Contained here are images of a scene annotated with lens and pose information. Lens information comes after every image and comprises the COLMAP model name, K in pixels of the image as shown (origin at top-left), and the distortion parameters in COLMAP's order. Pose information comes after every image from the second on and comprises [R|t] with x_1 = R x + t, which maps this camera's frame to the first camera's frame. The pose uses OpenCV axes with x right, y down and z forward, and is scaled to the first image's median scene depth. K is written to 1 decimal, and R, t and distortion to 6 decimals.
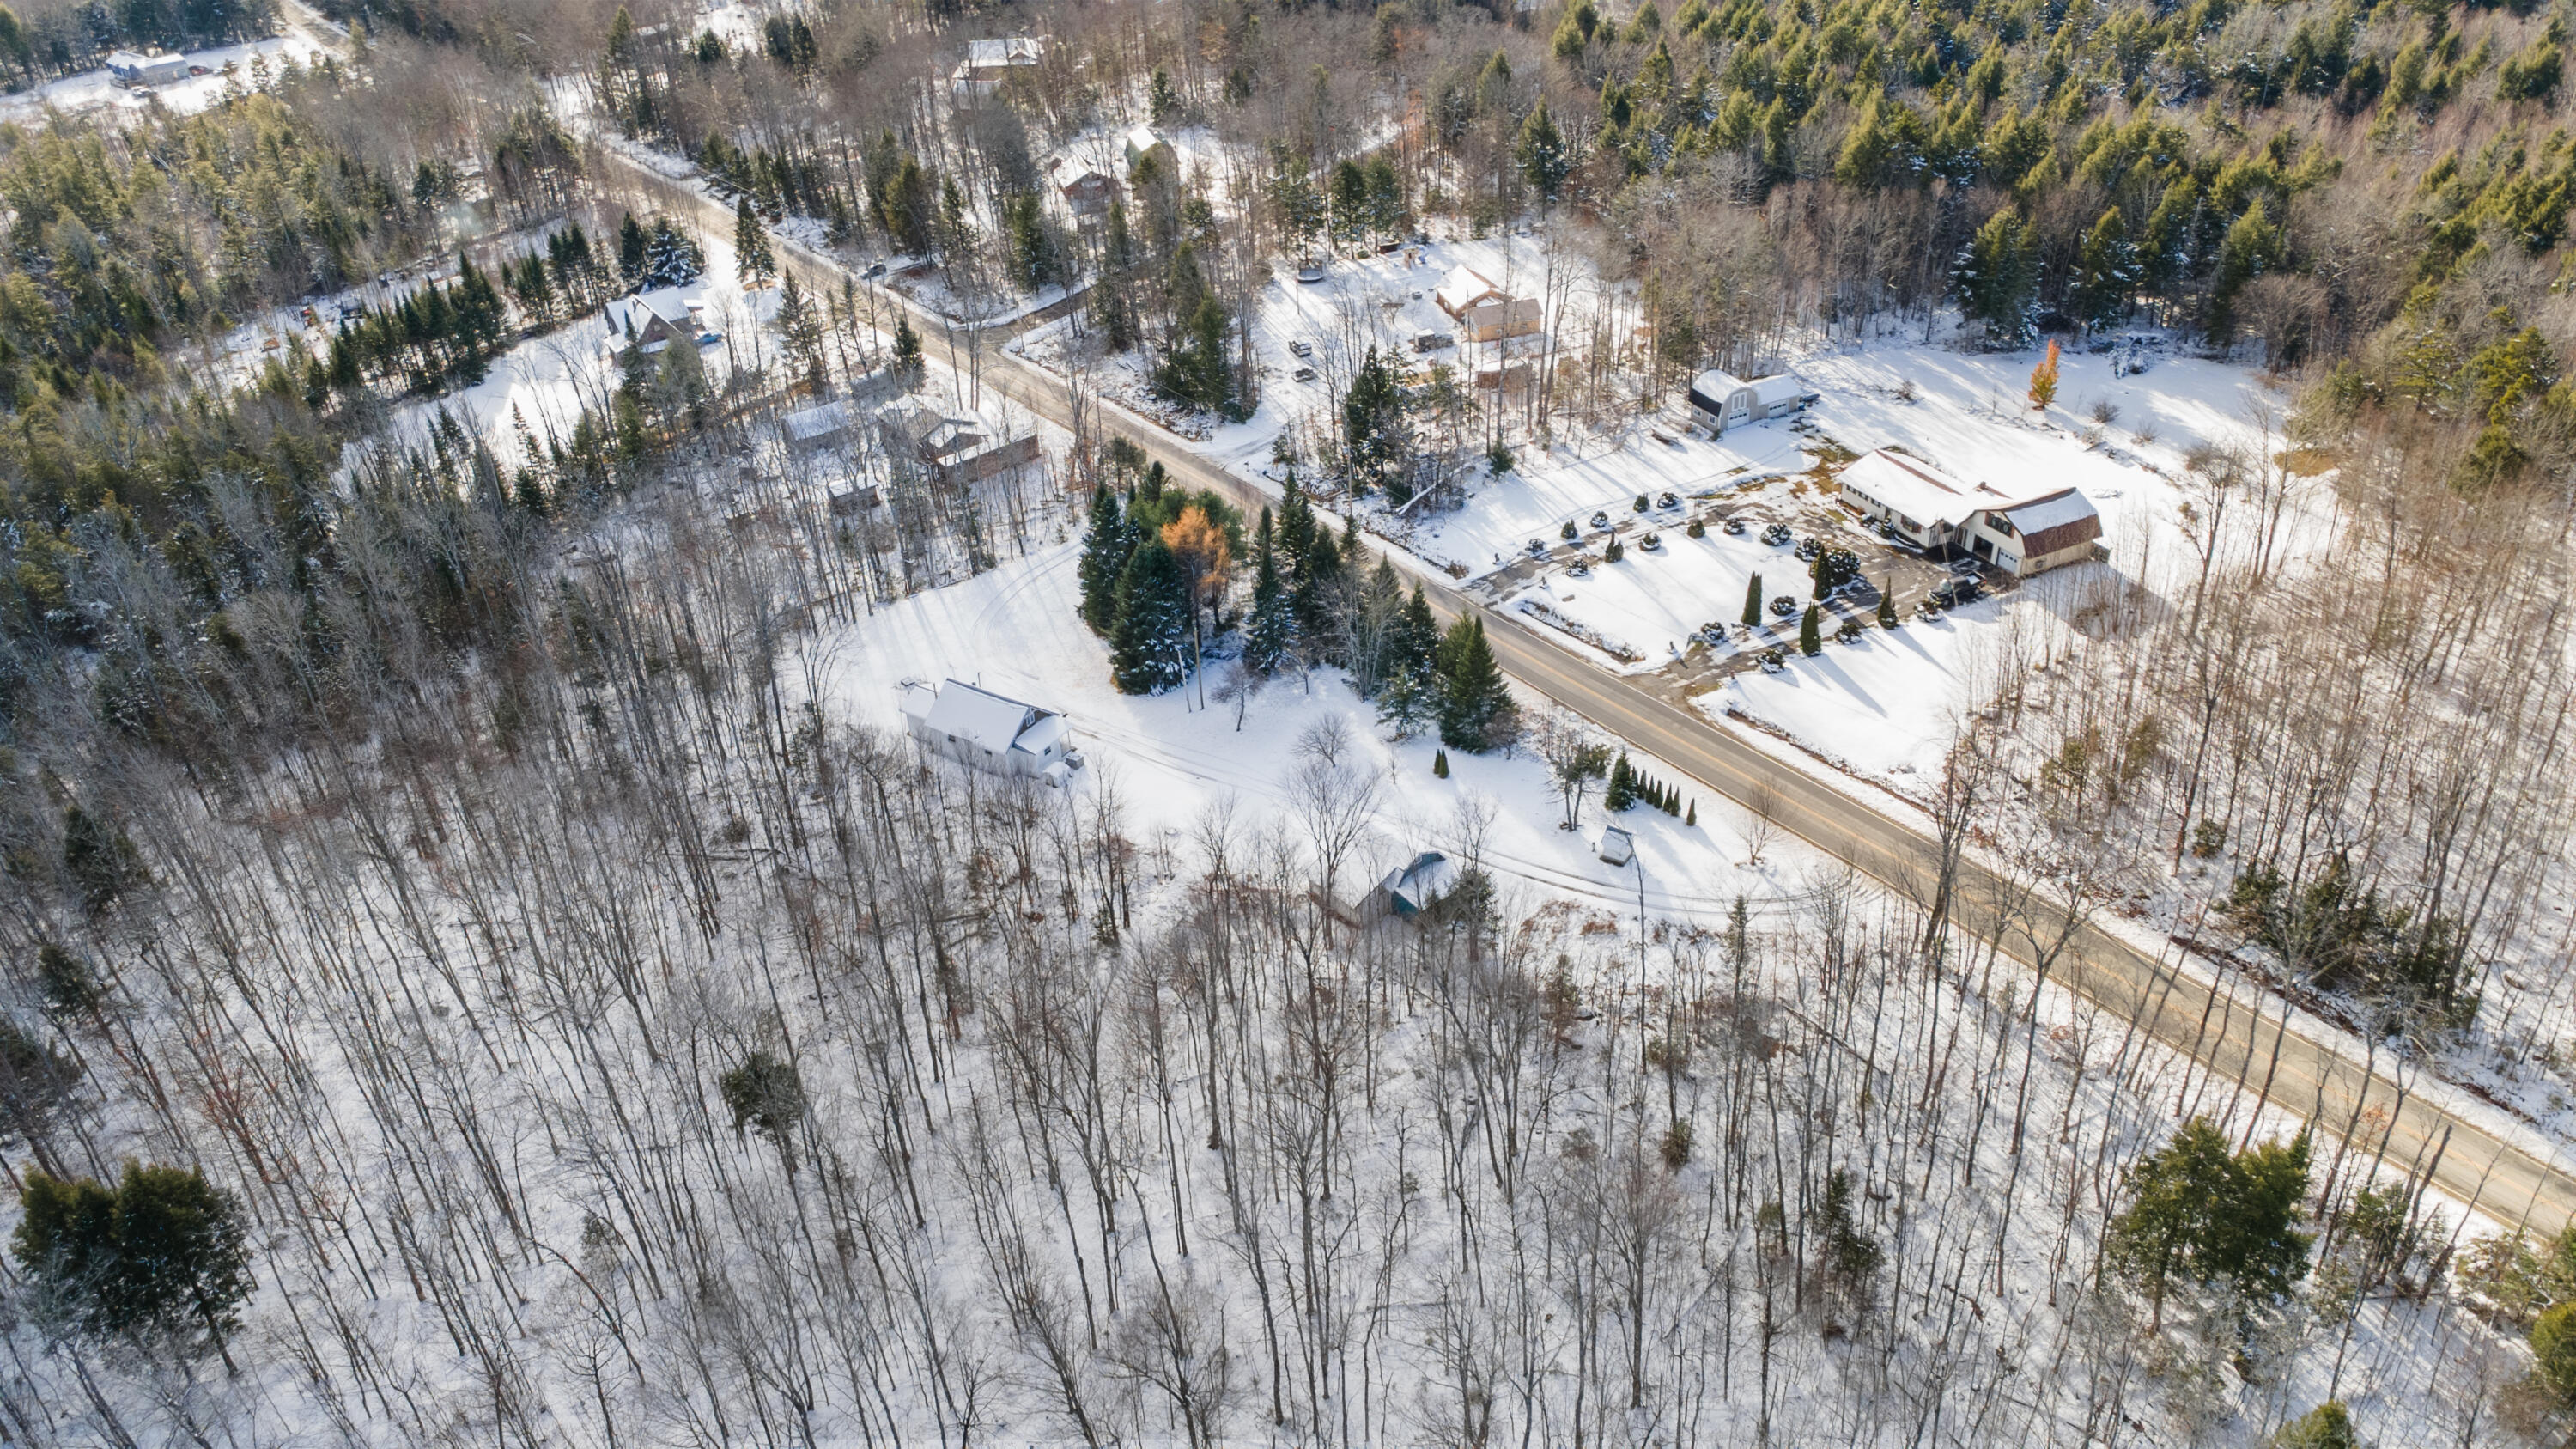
lens RADIAL K [[1799.1, 0, 1288.0], [0, 1799.1, 724.5], [0, 0, 1]] dist [-0.001893, 0.083134]
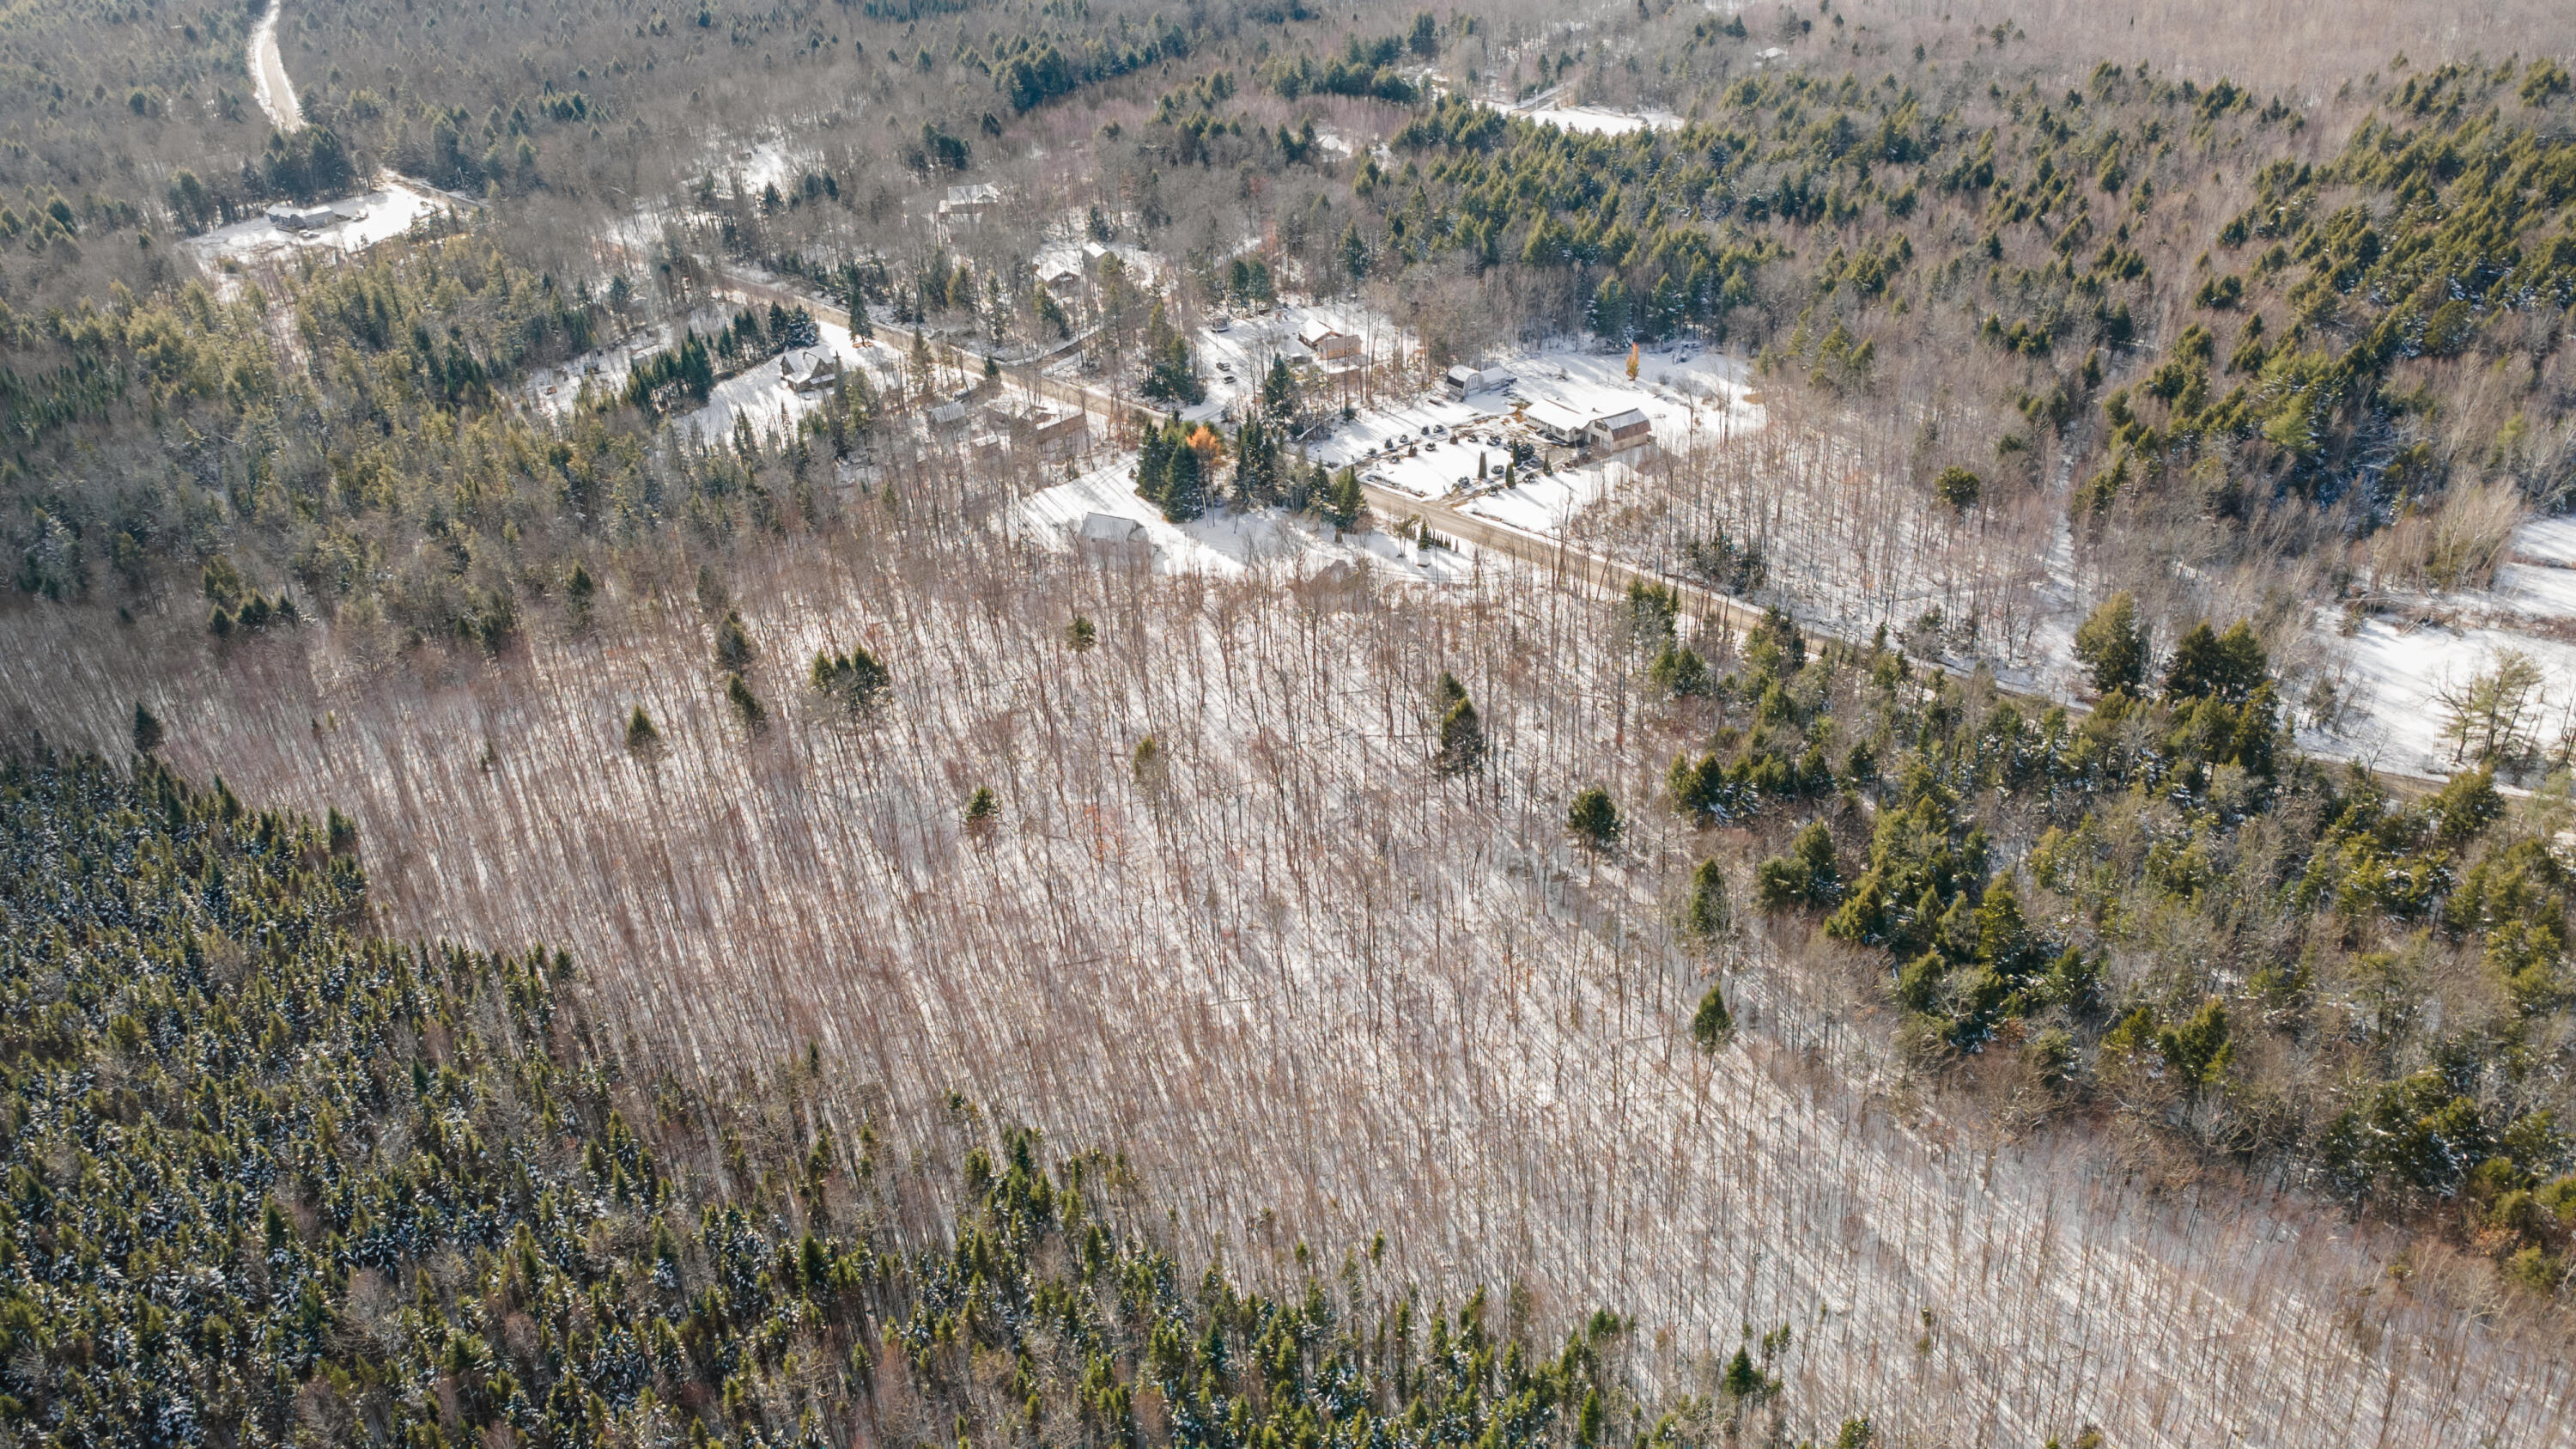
lens RADIAL K [[1779.4, 0, 1303.7], [0, 1779.4, 737.8], [0, 0, 1]] dist [0.051078, 0.004474]
pose [[0.991347, -0.051661, 0.120673, -0.152922], [0.058072, 0.997048, -0.050235, 0.253055], [-0.117722, 0.056808, 0.991420, -0.730391]]
